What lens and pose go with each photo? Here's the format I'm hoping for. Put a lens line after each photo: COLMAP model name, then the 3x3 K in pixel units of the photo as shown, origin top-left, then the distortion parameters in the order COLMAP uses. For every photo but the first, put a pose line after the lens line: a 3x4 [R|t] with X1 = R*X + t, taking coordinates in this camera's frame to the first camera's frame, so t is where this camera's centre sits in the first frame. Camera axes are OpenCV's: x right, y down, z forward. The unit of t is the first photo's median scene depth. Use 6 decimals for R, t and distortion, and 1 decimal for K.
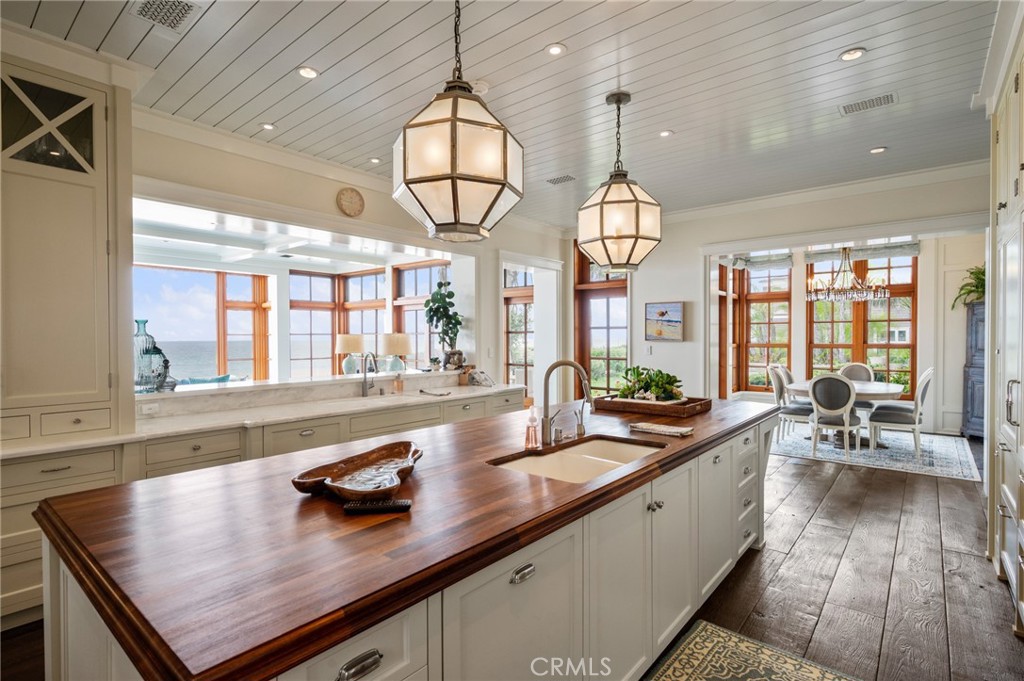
lens RADIAL K [[500.7, 0, 511.6], [0, 500.7, 337.5], [0, 0, 1]] dist [0.000610, 0.000151]
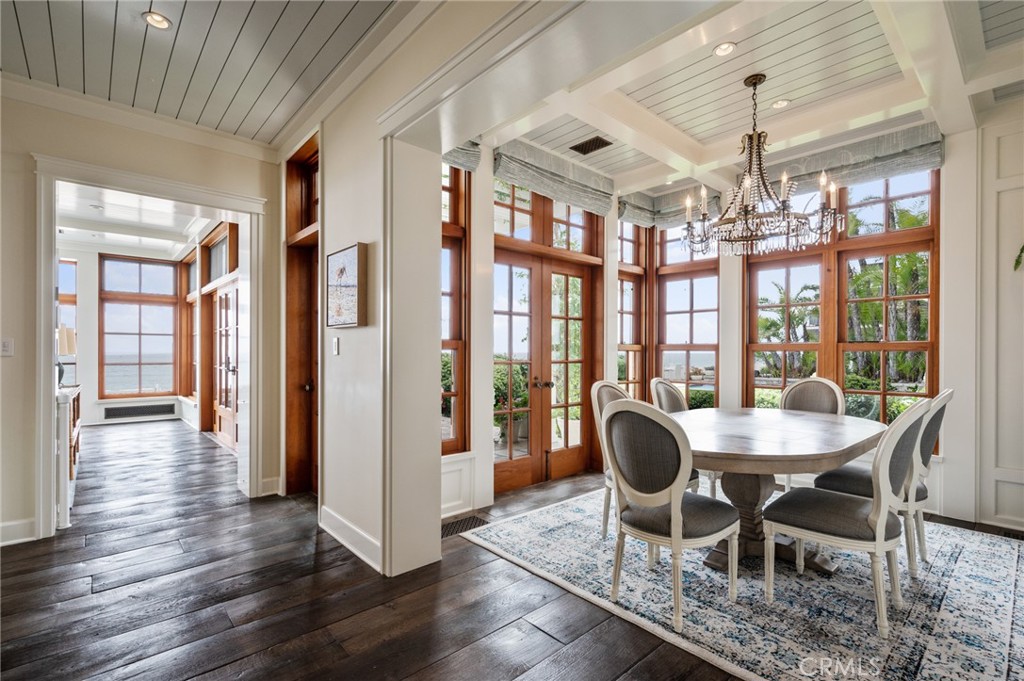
lens RADIAL K [[465.5, 0, 515.6], [0, 465.5, 350.3], [0, 0, 1]] dist [0.001055, -0.000168]
pose [[0.990861, 0.005499, -0.134776, 0.431741], [-0.005593, 0.999984, -0.000322, 0.024272], [0.134772, 0.001072, 0.990876, 0.456073]]
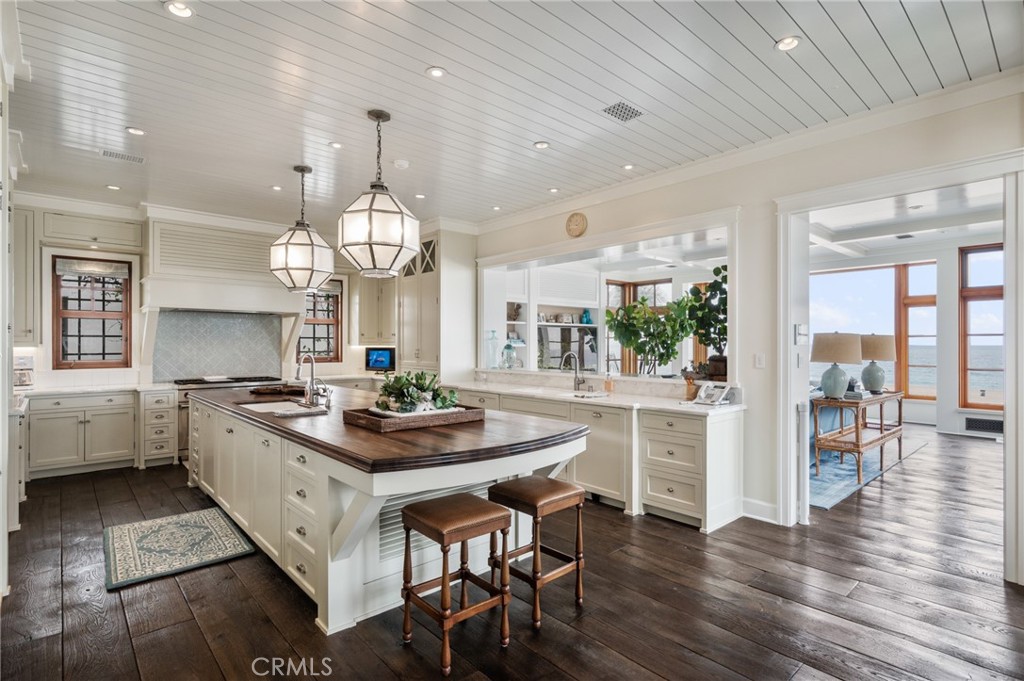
lens RADIAL K [[500.7, 0, 515.8], [0, 500.7, 346.9], [0, 0, 1]] dist [0.000610, 0.000151]
pose [[-0.140531, 0.009333, -0.990032, 0.506914], [0.003443, 0.999954, 0.008937, 0.003871], [0.990070, -0.002153, -0.140557, 0.596896]]
